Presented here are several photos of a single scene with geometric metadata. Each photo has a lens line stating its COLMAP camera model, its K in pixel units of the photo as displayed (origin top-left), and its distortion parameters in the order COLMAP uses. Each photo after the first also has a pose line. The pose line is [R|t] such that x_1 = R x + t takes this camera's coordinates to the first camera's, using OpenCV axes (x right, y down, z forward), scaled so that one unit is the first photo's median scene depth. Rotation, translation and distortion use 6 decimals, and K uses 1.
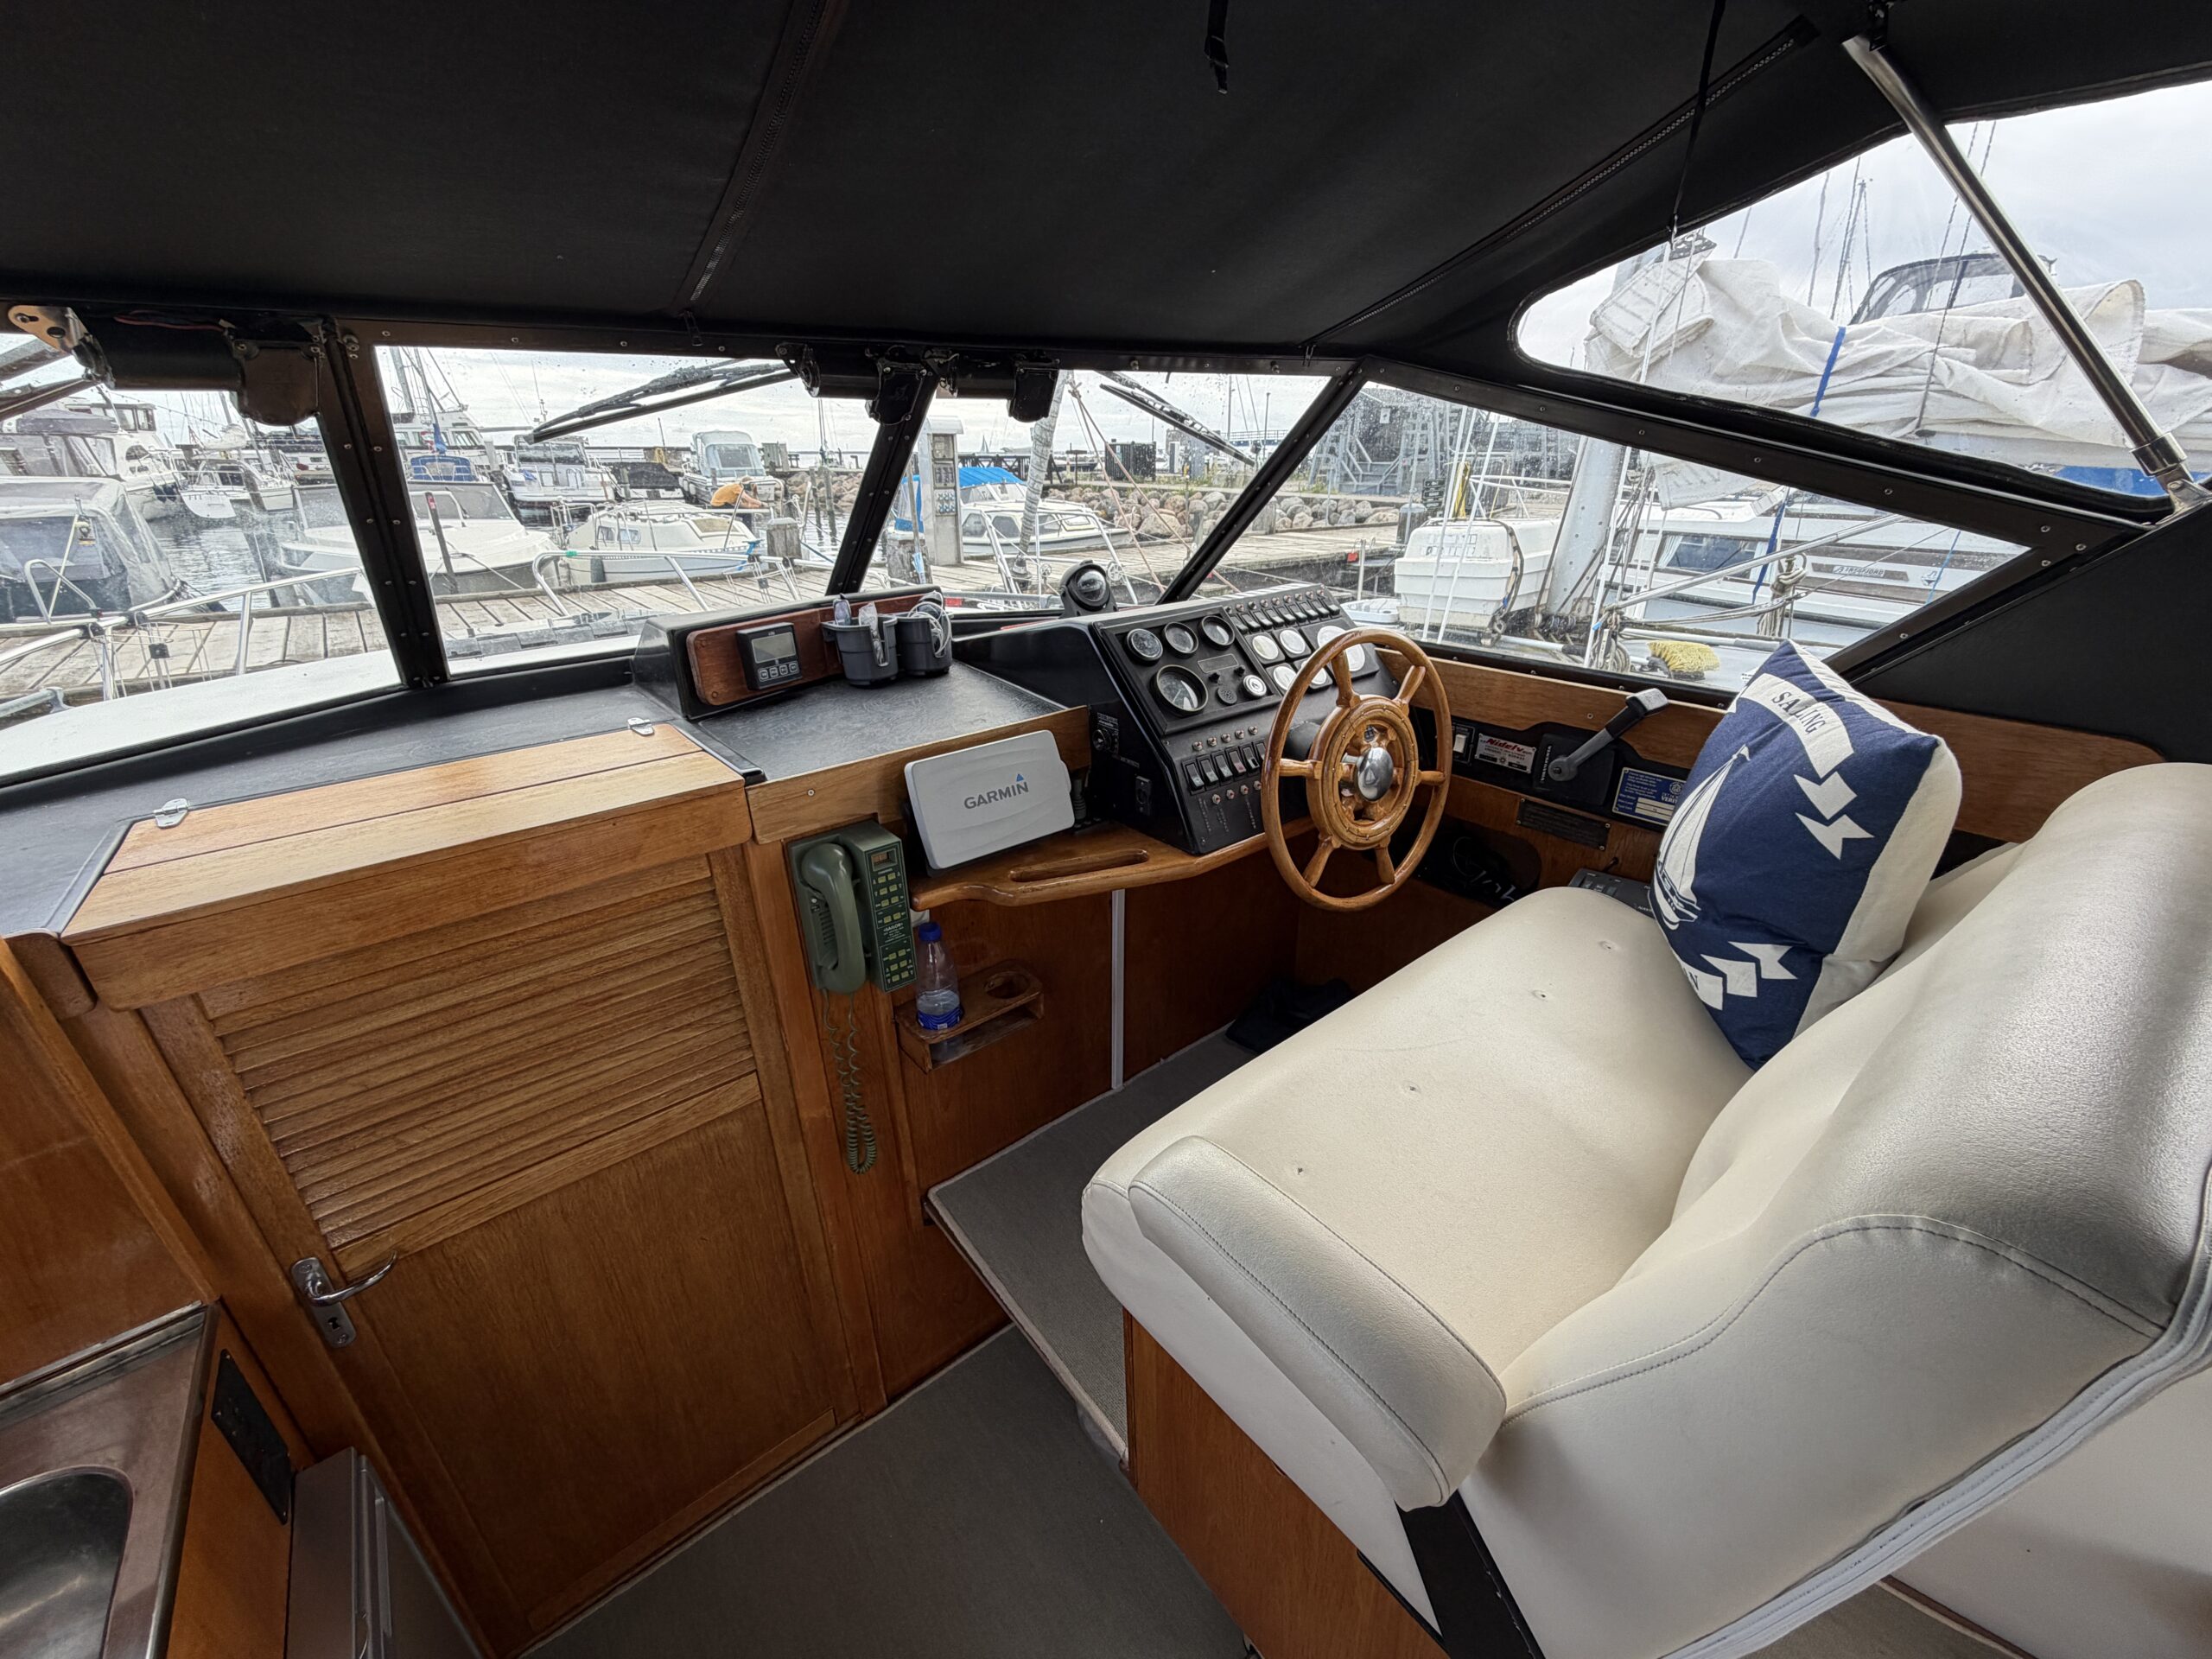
lens RADIAL K [[873.2, 0, 1096.5], [0, 873.2, 839.5], [0, 0, 1]] dist [-0.001701, -0.001180]
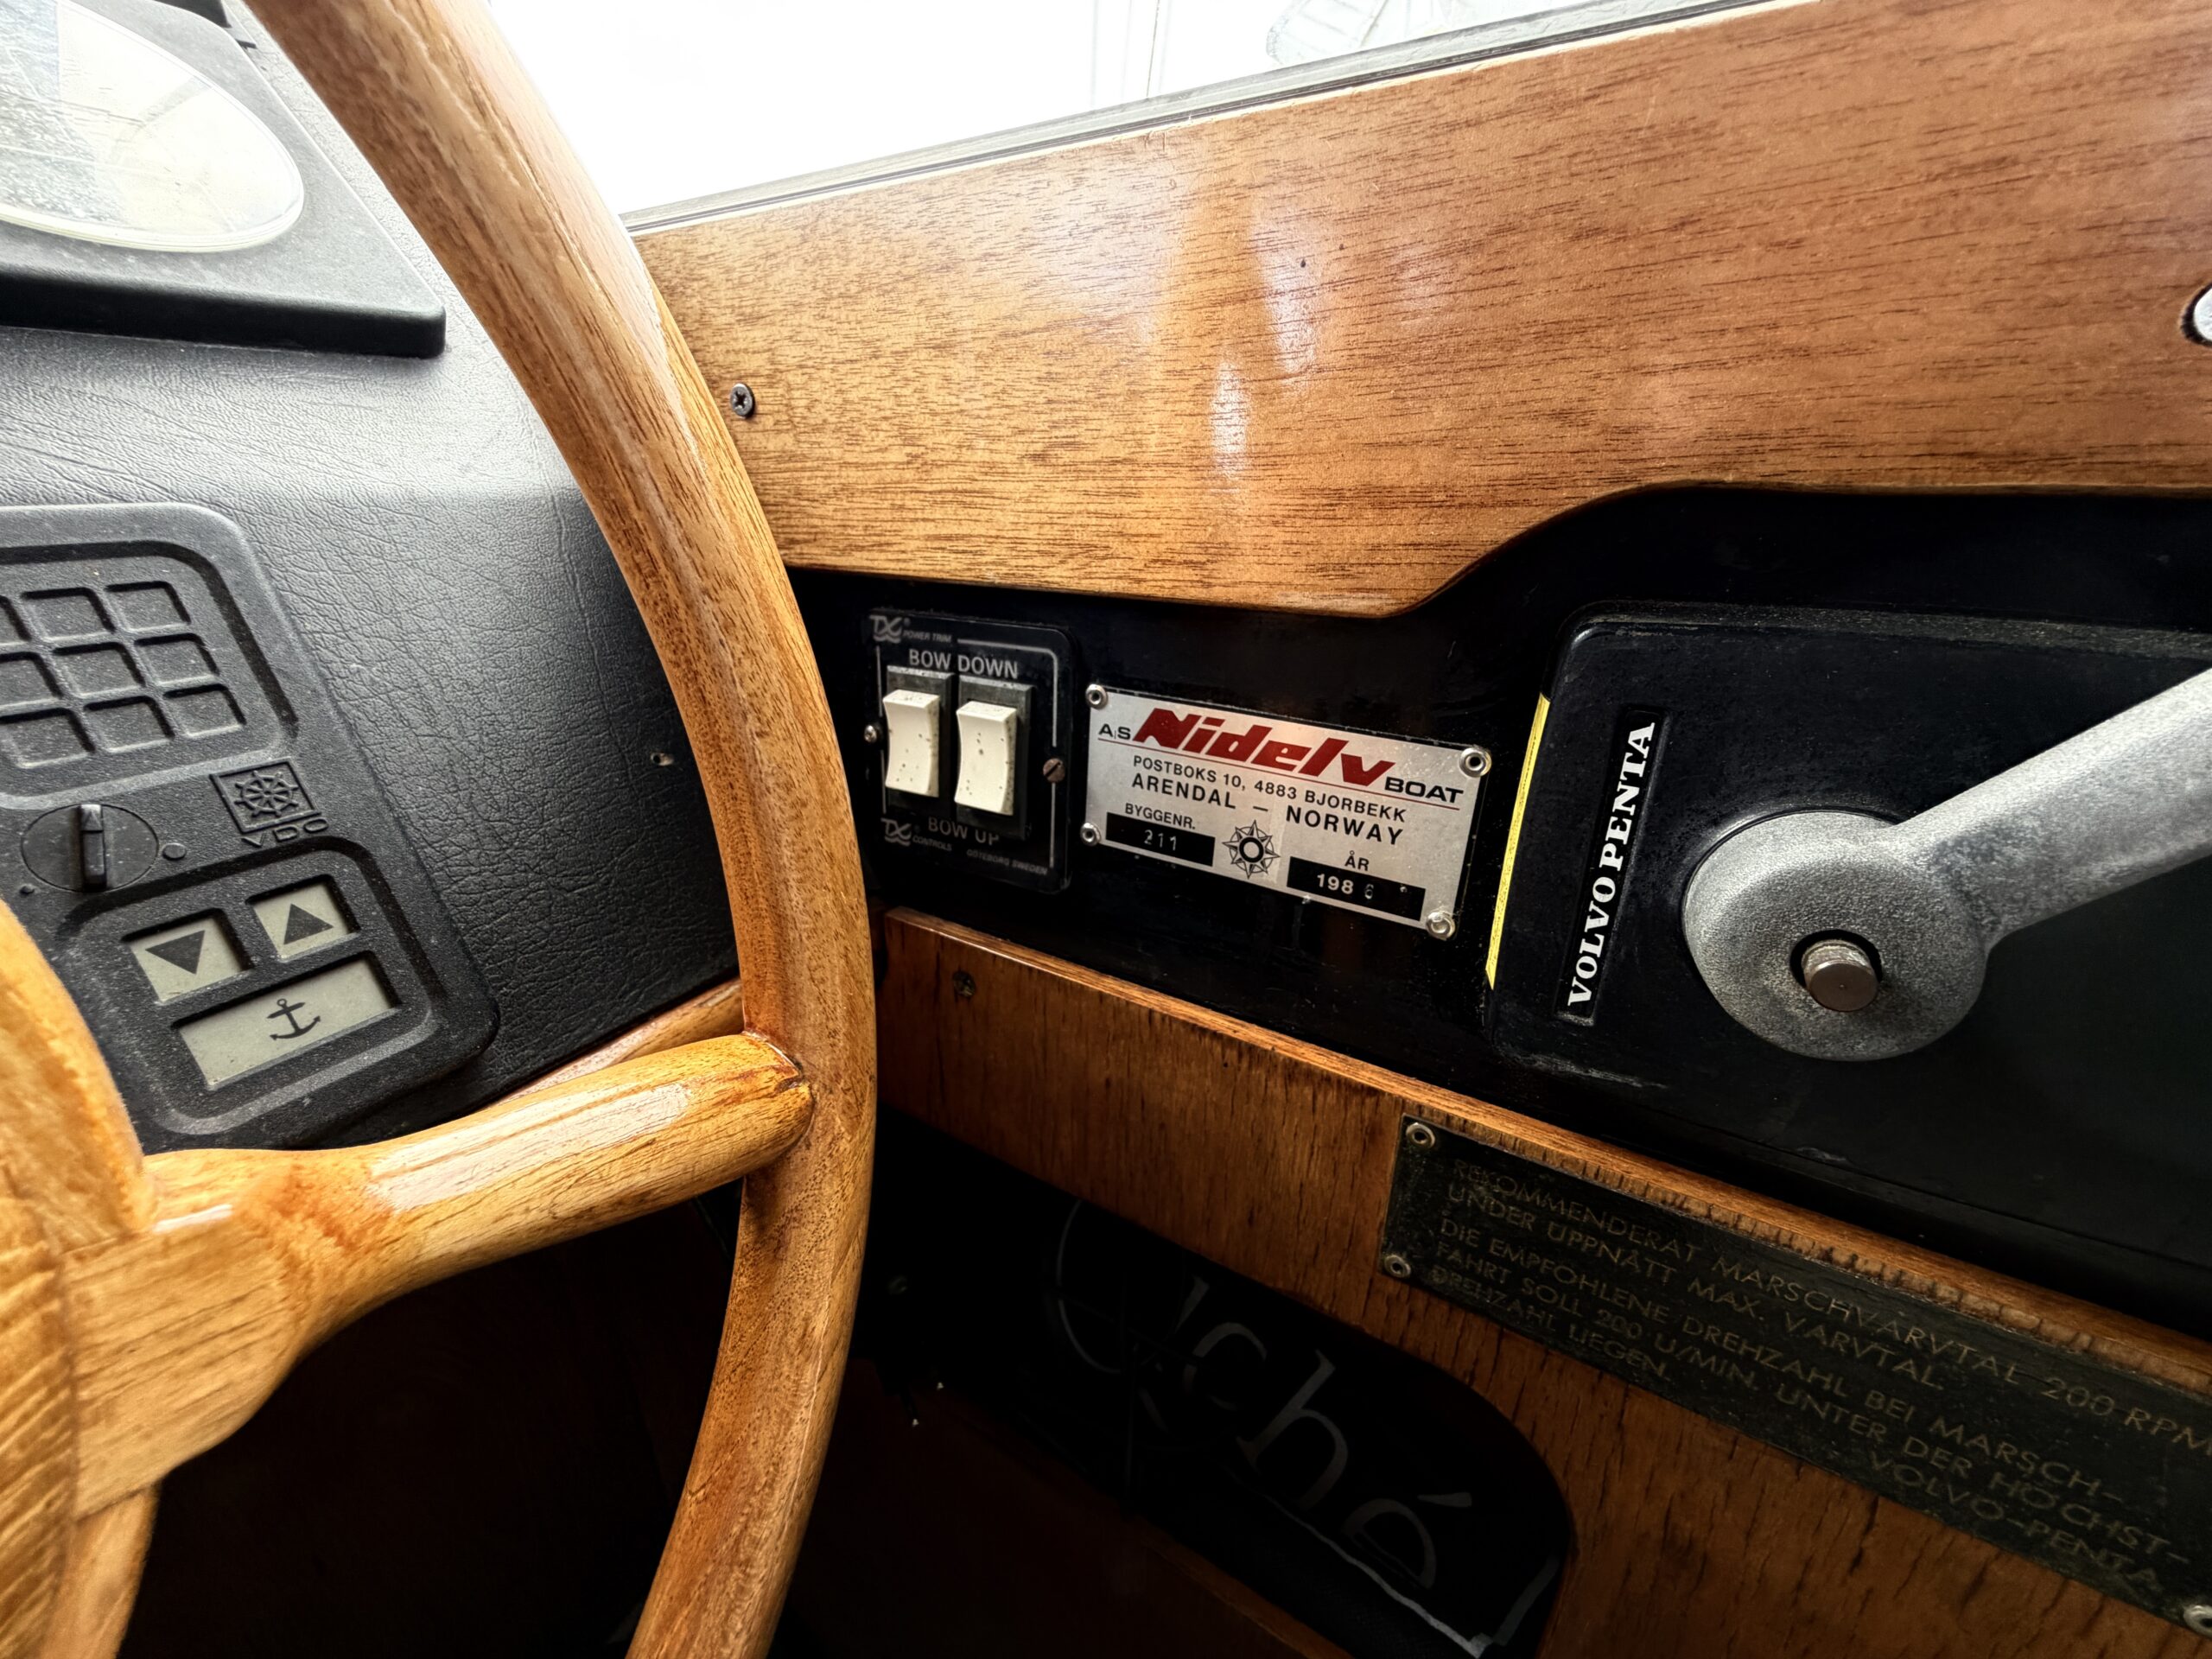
lens RADIAL K [[873.2, 0, 1091.3], [0, 873.2, 827.1], [0, 0, 1]] dist [-0.001701, -0.001180]
pose [[0.949451, -0.105022, 0.295826, 0.423912], [0.112155, 0.993665, -0.007195, -0.102831], [-0.293197, 0.040009, 0.955215, 0.926811]]
